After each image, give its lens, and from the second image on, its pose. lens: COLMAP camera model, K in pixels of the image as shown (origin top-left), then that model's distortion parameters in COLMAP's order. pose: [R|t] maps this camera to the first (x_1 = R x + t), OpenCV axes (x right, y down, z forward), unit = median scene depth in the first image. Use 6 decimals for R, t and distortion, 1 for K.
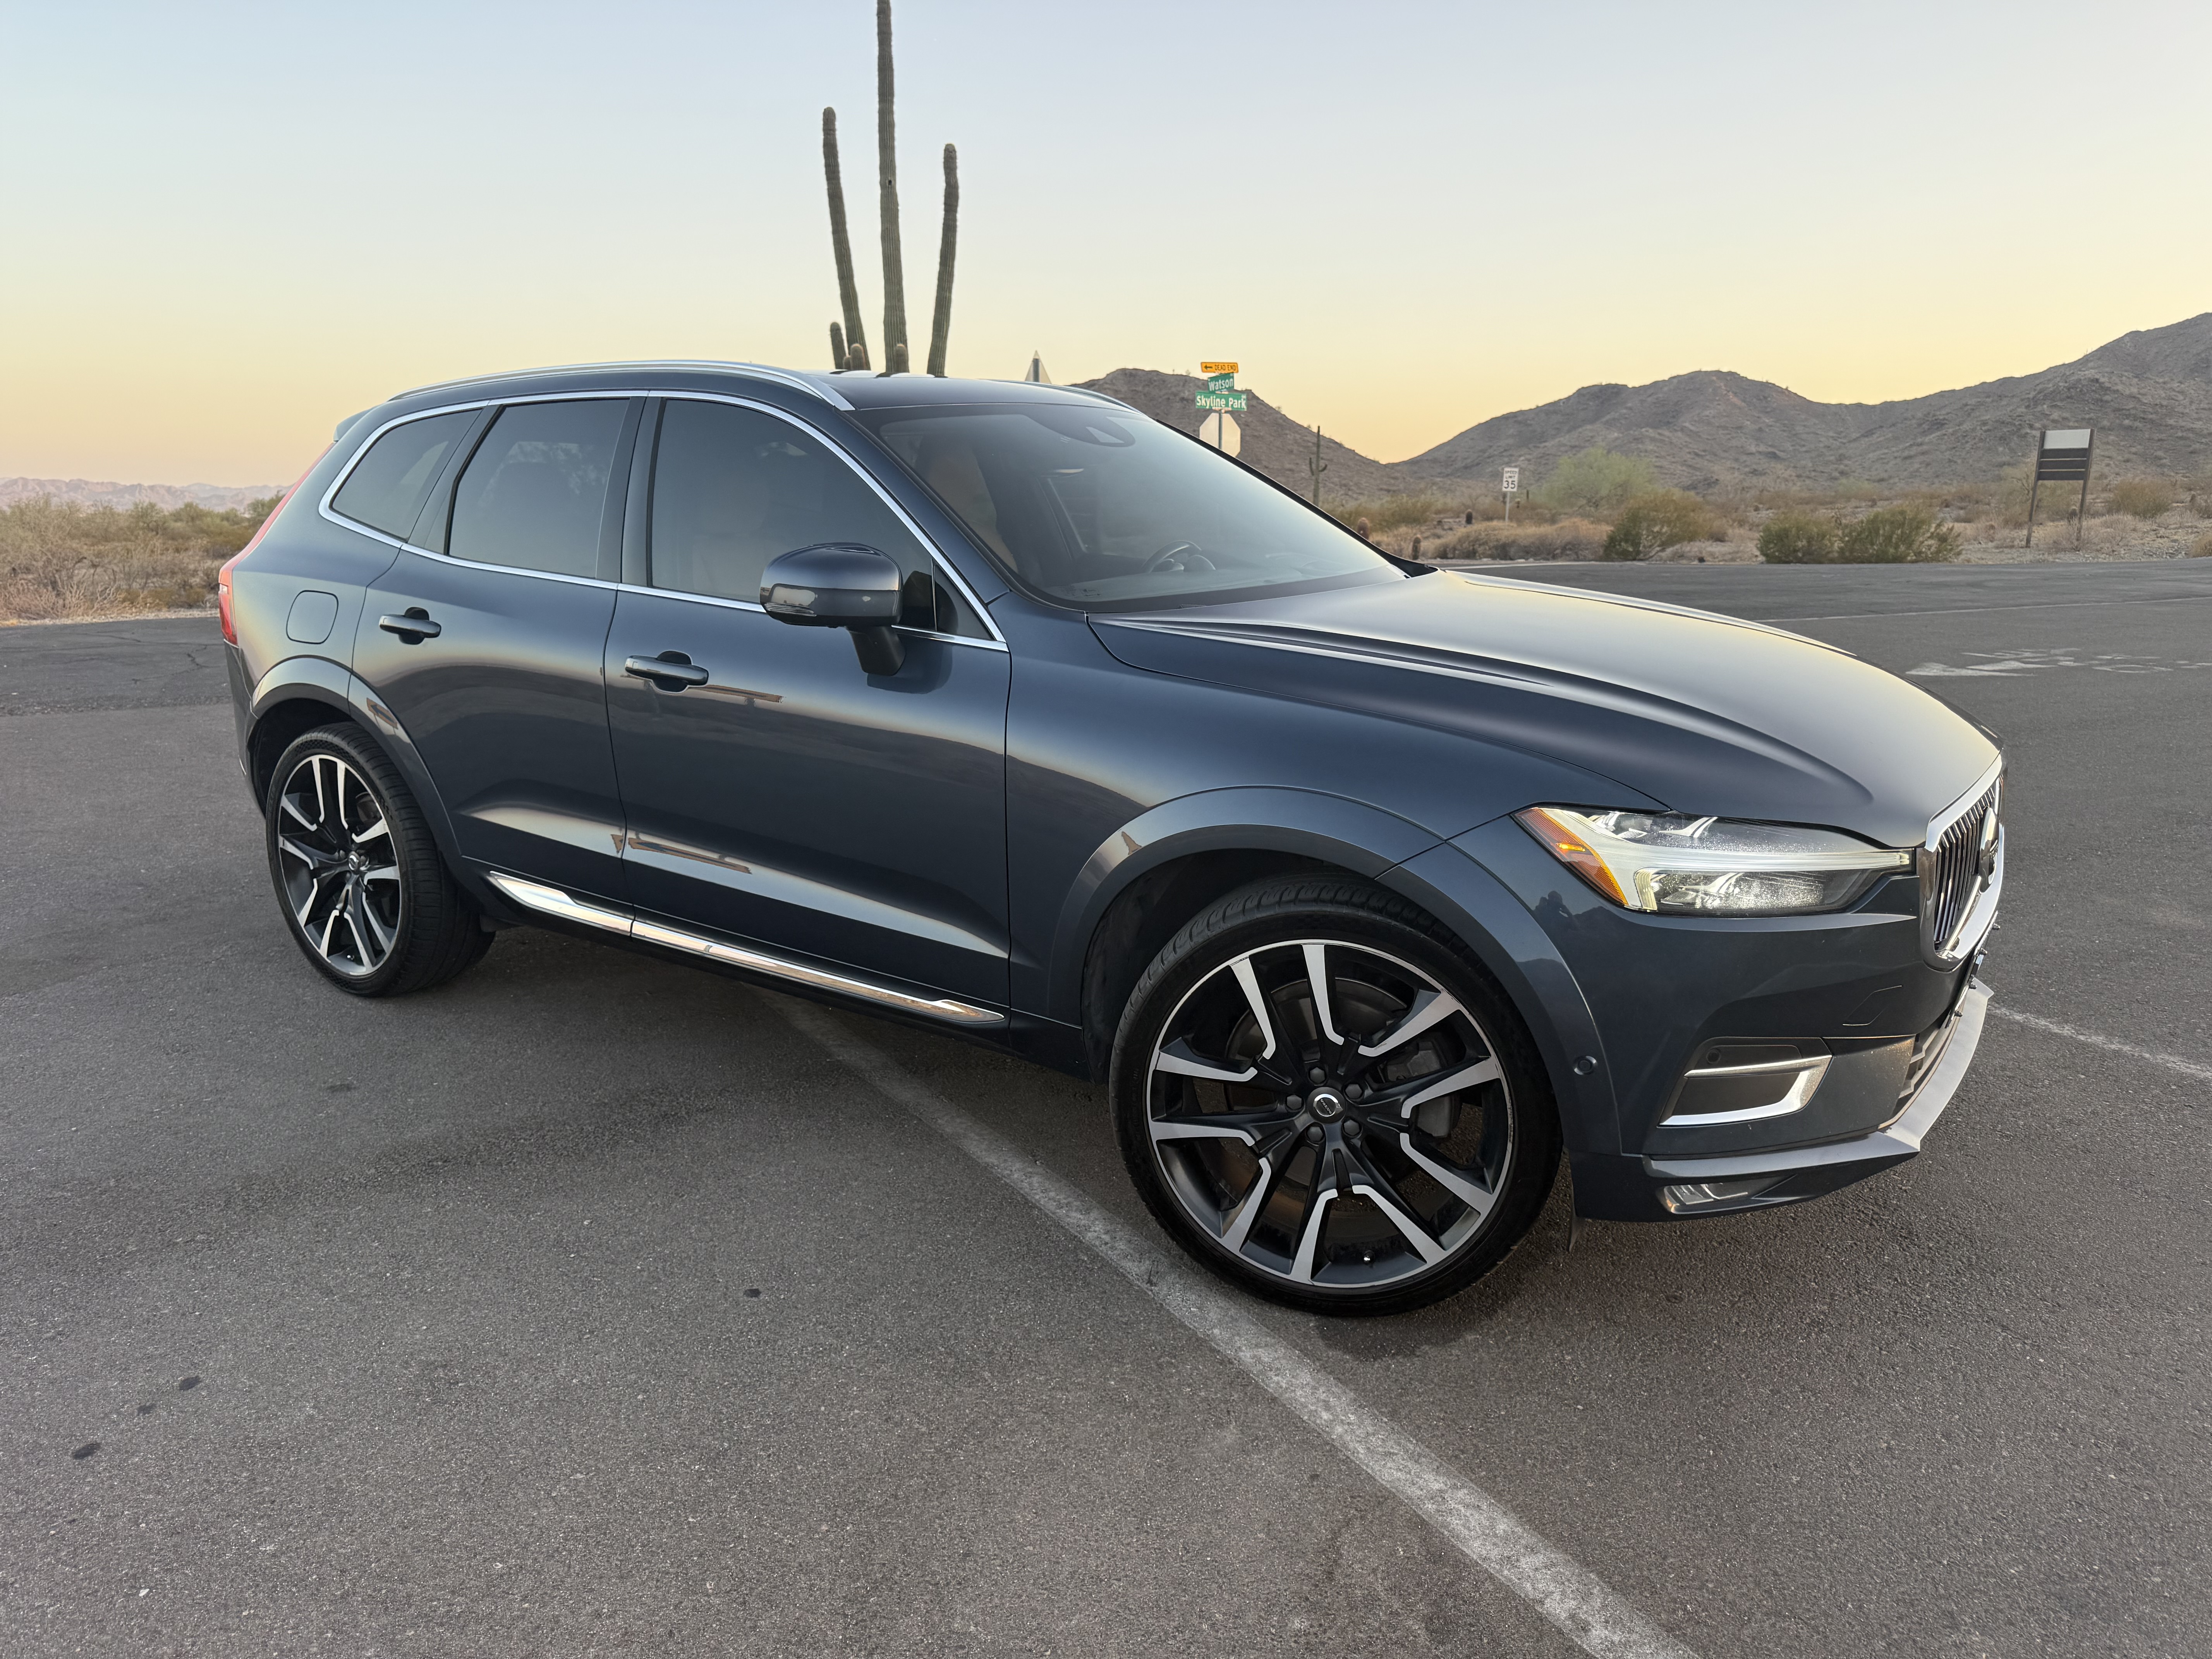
lens RADIAL K [[1588.6, 0, 1106.0], [0, 1588.6, 829.5], [0, 0, 1]] dist [0.089490, -0.124895]
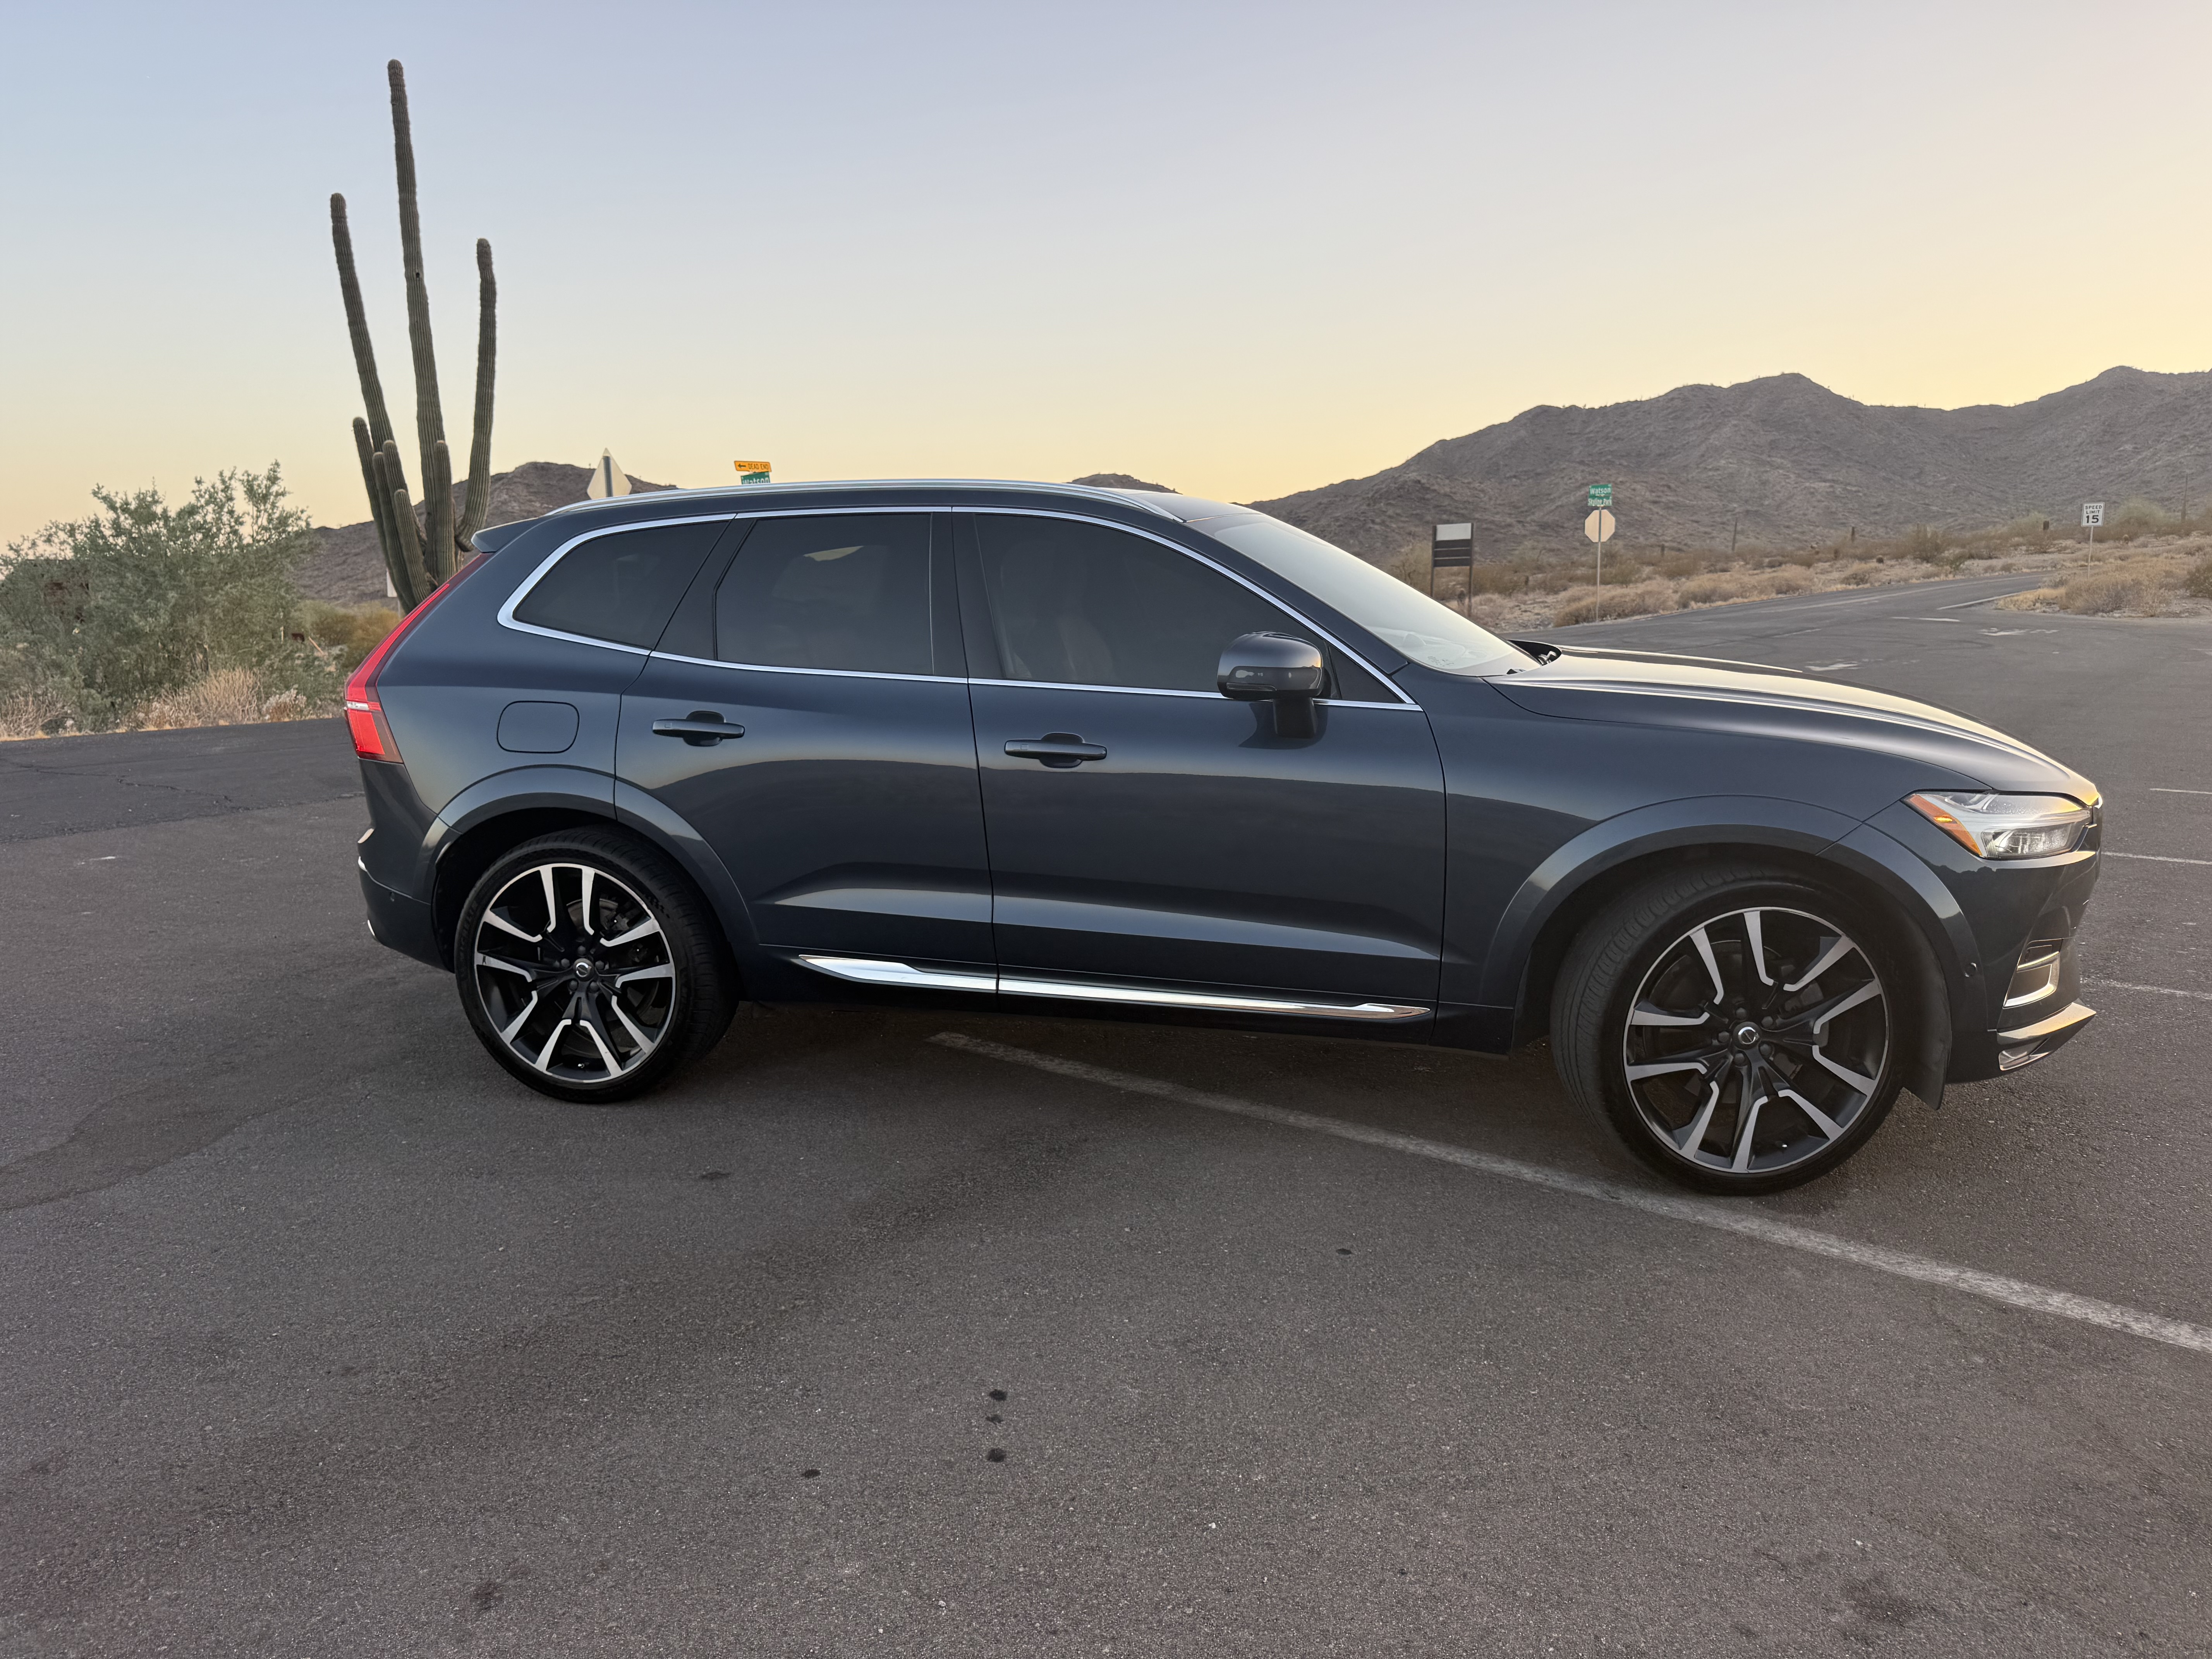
lens RADIAL K [[1588.6, 0, 1106.0], [0, 1588.6, 829.5], [0, 0, 1]] dist [0.089490, -0.124895]
pose [[0.936247, -0.073992, 0.343463, -0.637016], [0.093435, 0.994806, -0.040386, 0.005627], [-0.338691, 0.069903, 0.938297, -0.066197]]
